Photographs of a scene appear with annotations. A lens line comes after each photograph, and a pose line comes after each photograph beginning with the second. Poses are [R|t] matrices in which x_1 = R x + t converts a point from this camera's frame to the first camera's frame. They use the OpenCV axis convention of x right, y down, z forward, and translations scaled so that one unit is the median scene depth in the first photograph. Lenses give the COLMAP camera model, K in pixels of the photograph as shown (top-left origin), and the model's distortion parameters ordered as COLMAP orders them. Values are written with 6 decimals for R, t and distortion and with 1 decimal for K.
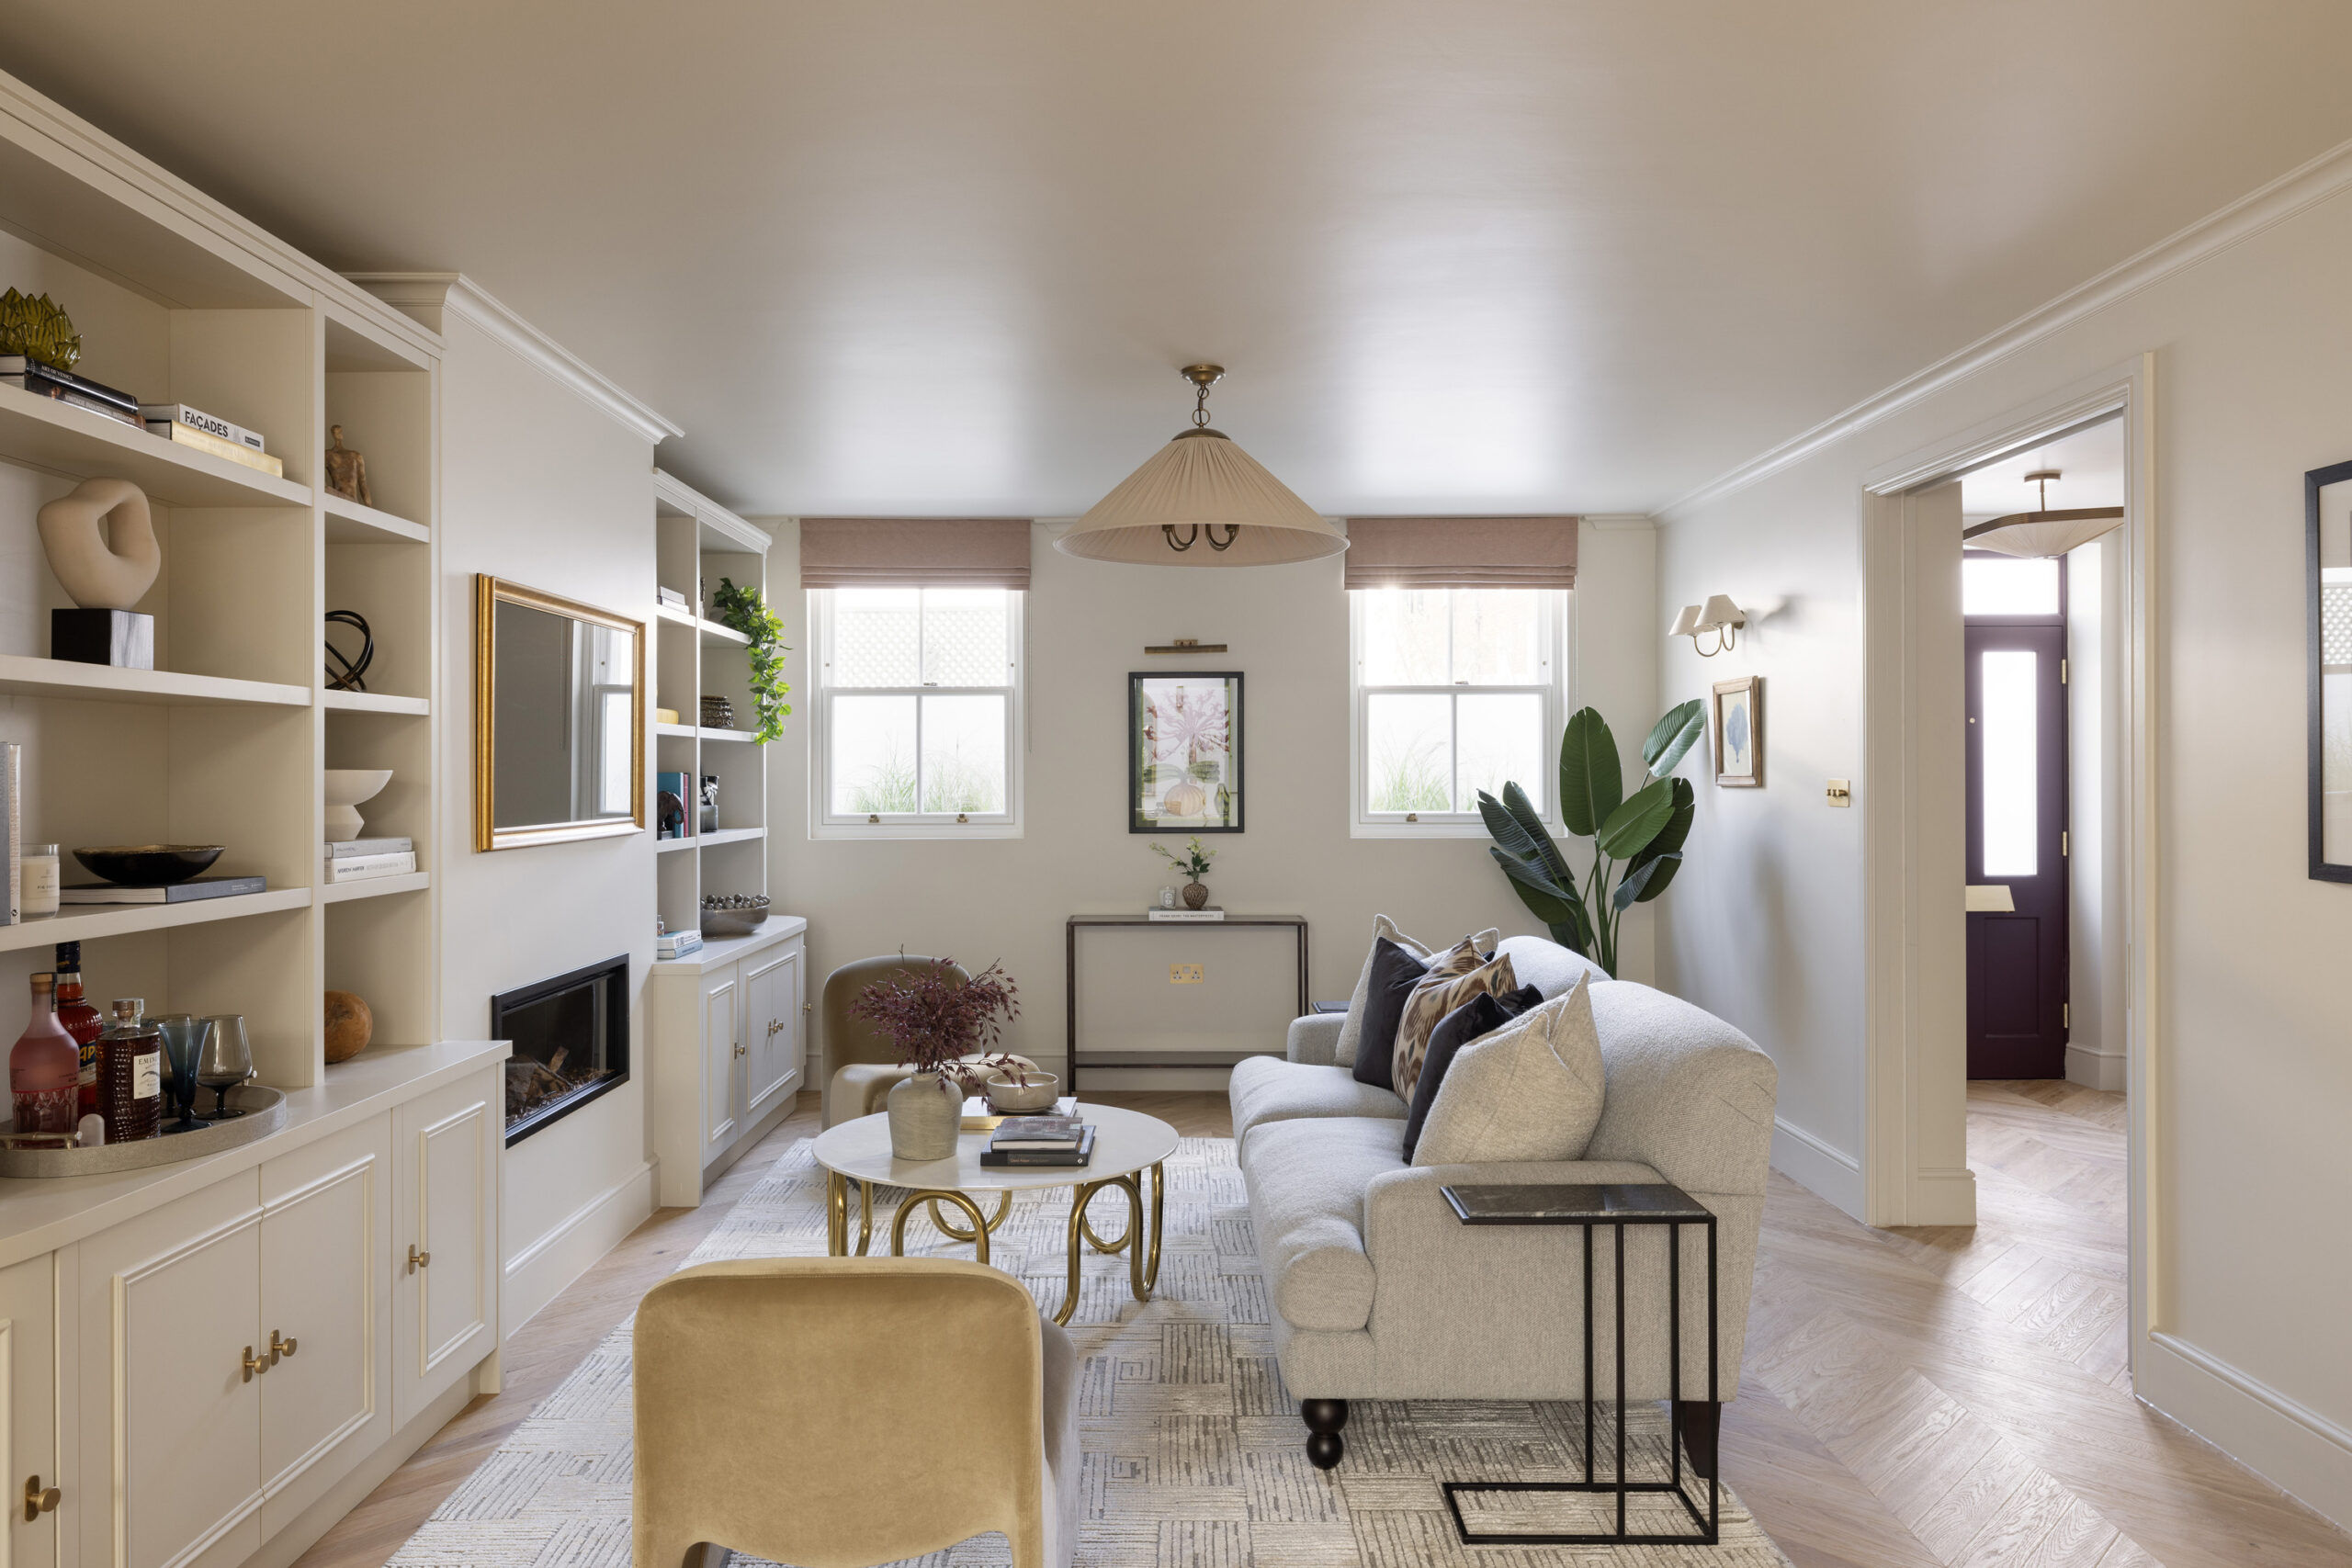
lens RADIAL K [[1507.2, 0, 1163.3], [0, 1507.2, 772.6], [0, 0, 1]] dist [0.001797, 0.001433]
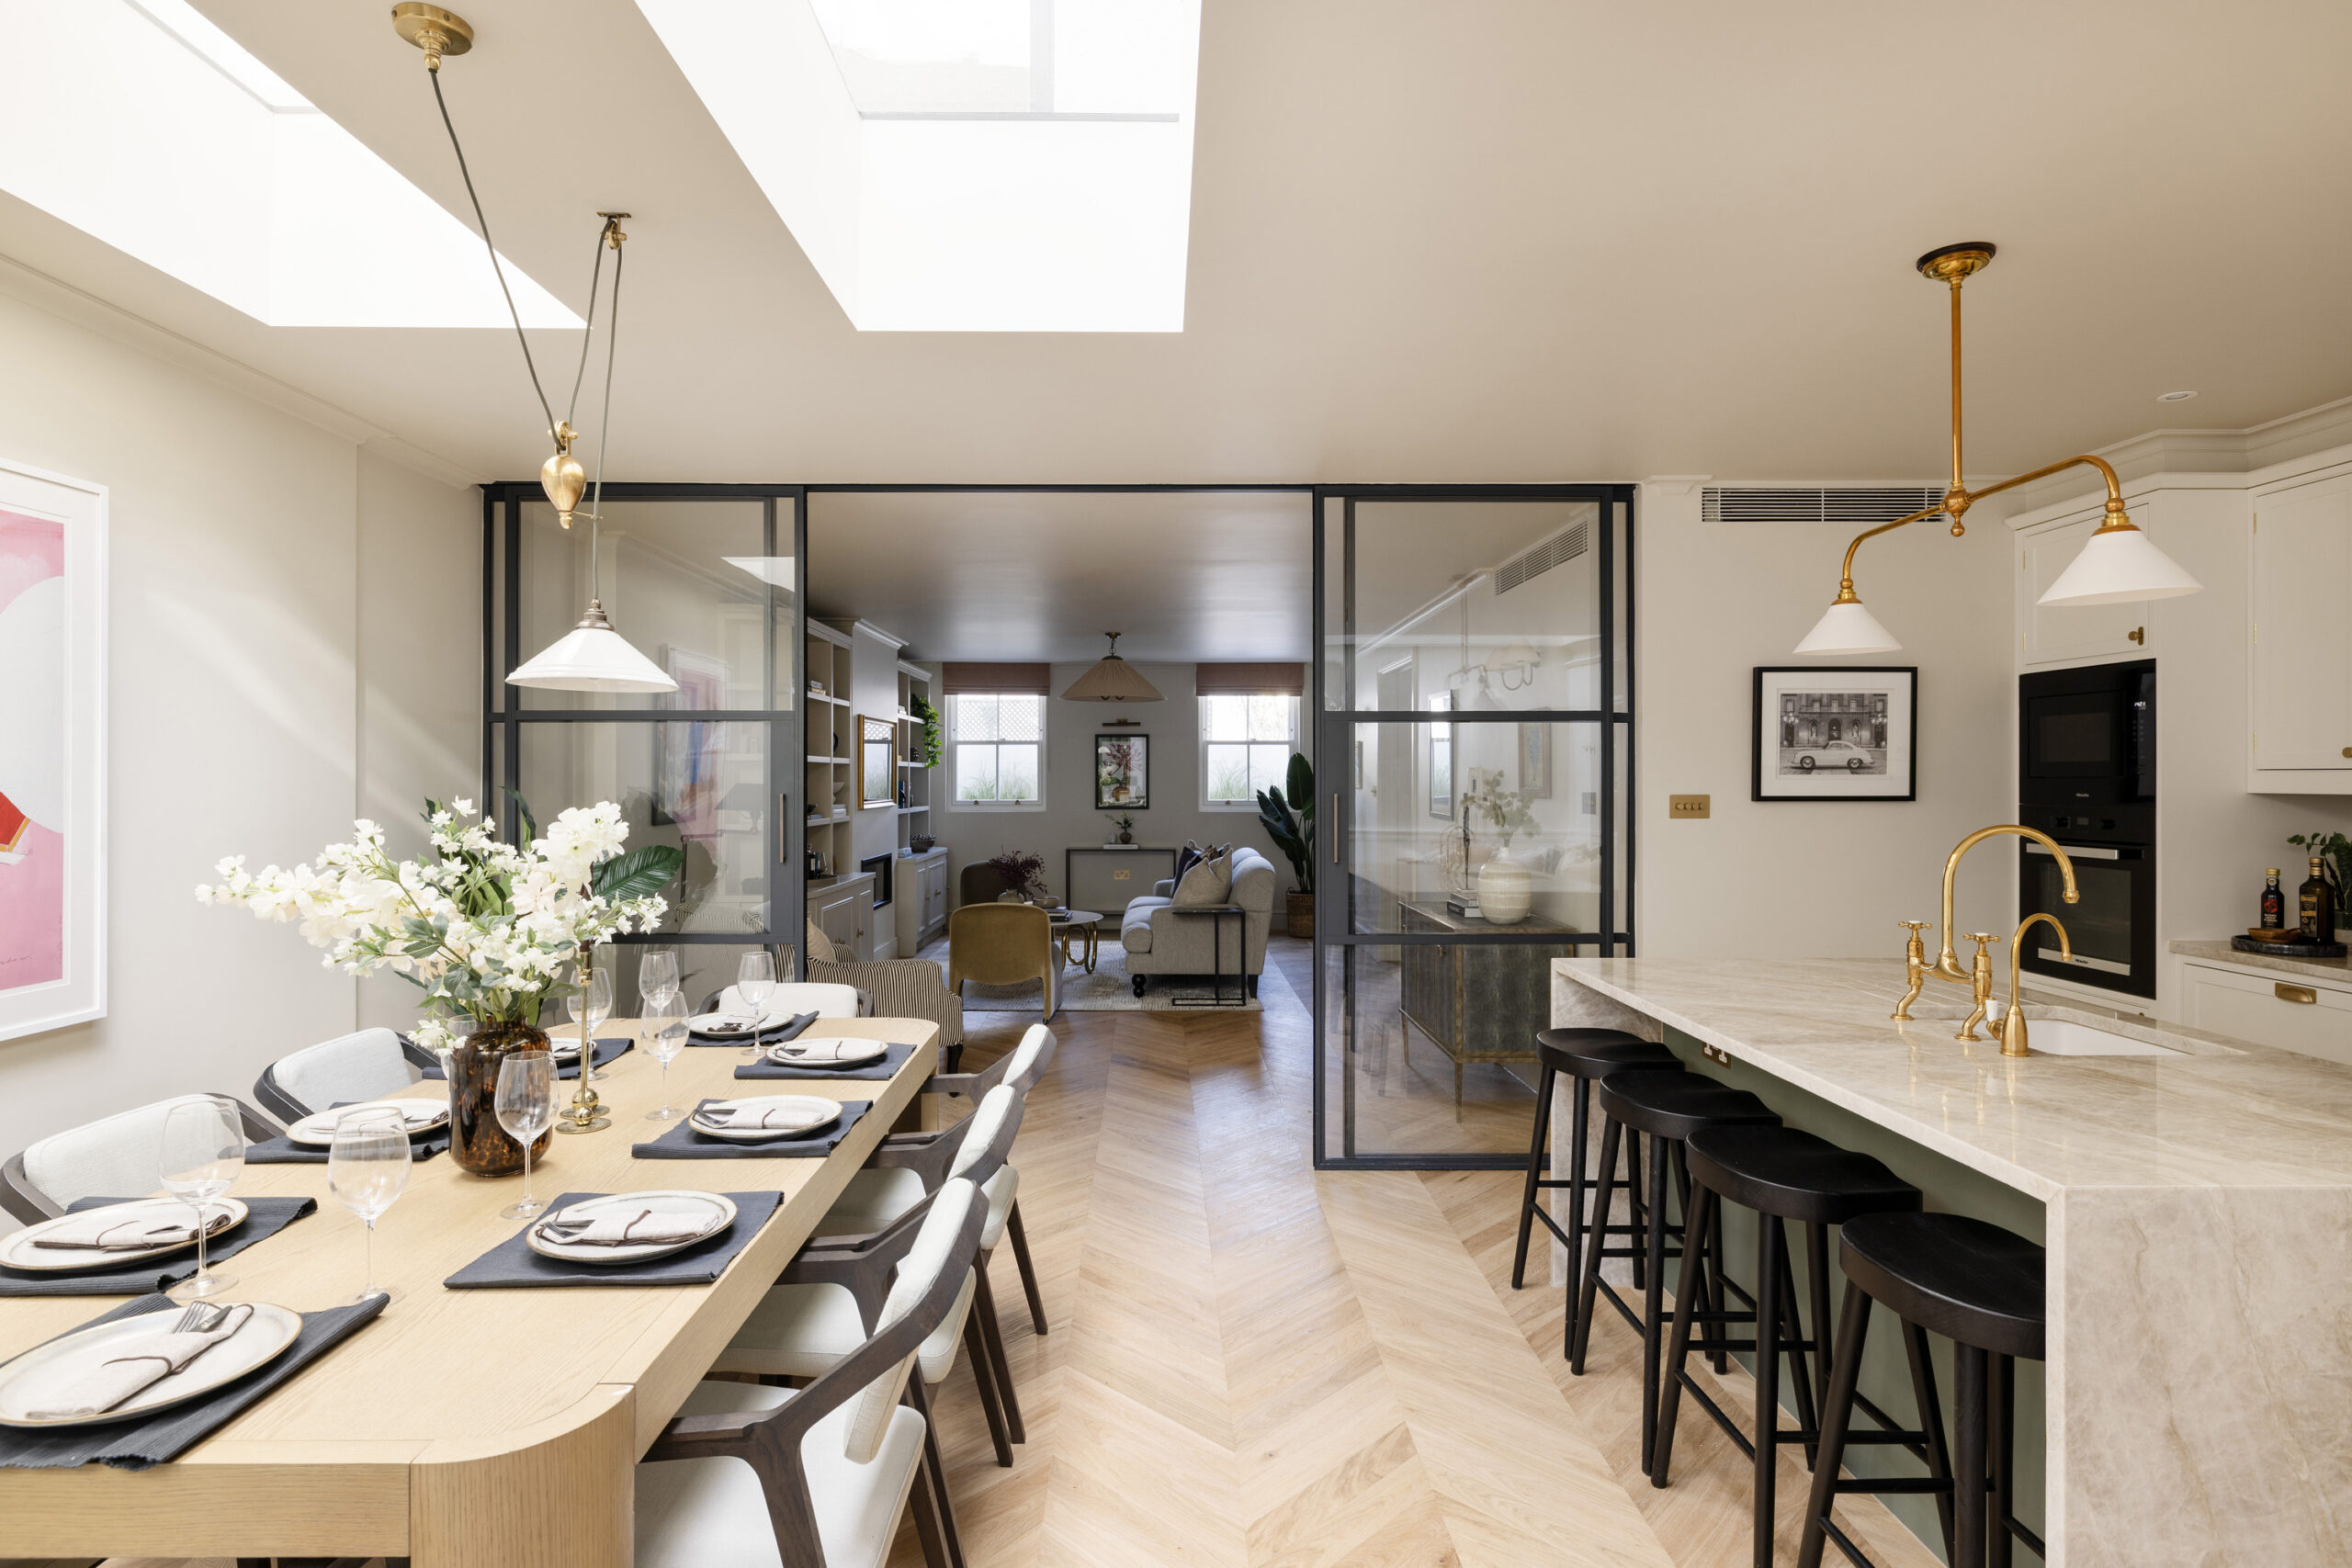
lens RADIAL K [[1232.6, 0, 1172.4], [0, 1232.6, 781.8], [0, 0, 1]] dist [0.005106, 0.000375]
pose [[0.999937, 0.003267, 0.010762, 0.078774], [-0.003320, 0.999982, 0.004923, -0.009461], [-0.010746, -0.004959, 0.999930, -0.878746]]
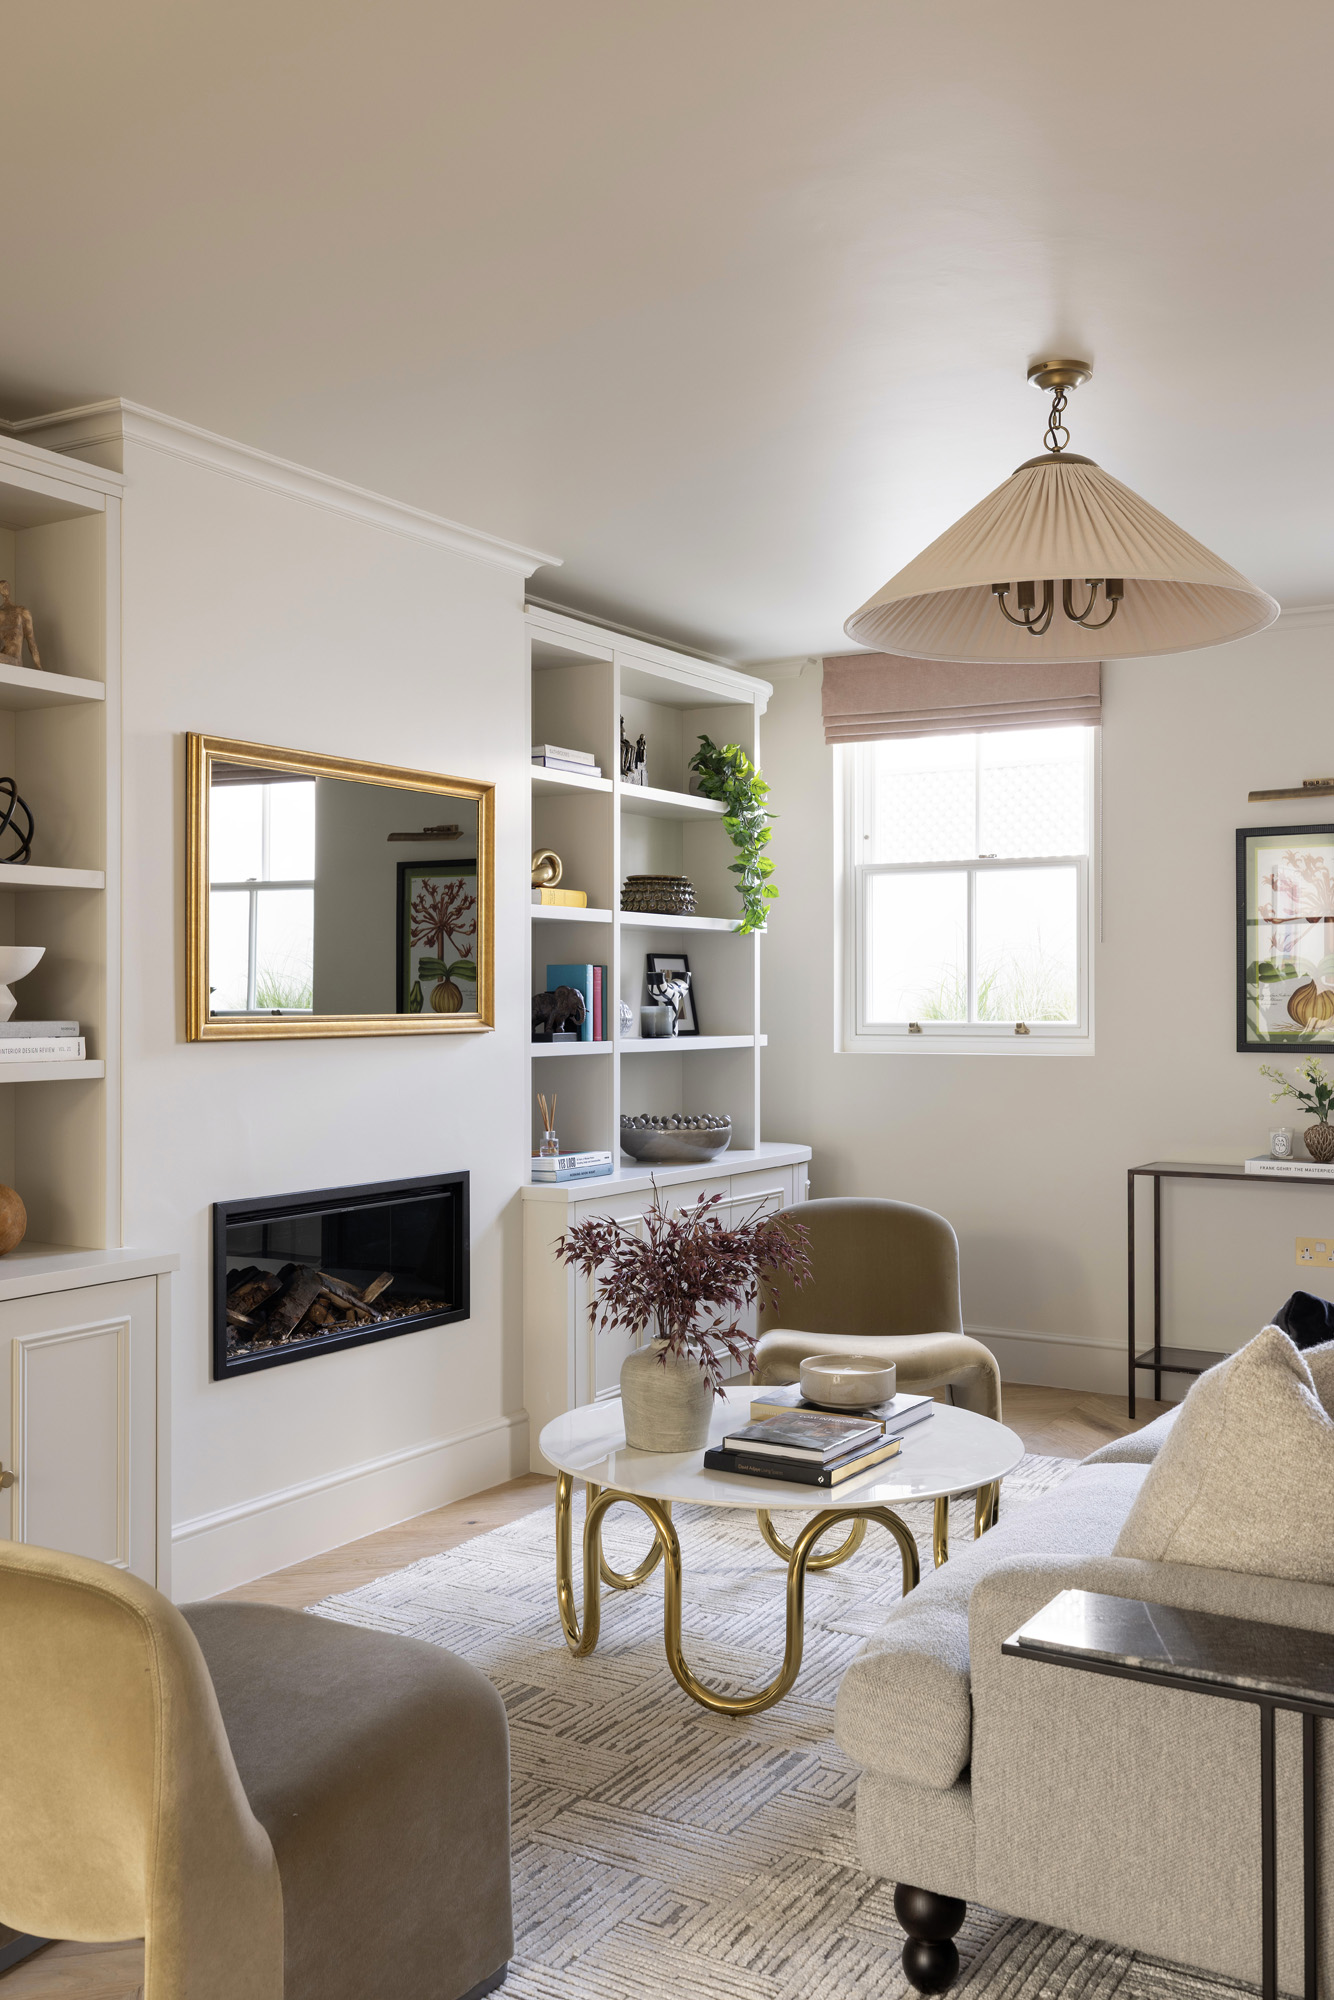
lens RADIAL K [[1794.8, 0, 661.4], [0, 1794.8, 997.5], [0, 0, 1]] dist [0.010174, 0.003654]
pose [[0.856295, 0.001855, -0.516483, 0.215334], [-0.000970, 0.999998, 0.001985, 0.014972], [0.516485, -0.001199, 0.856295, 0.142455]]
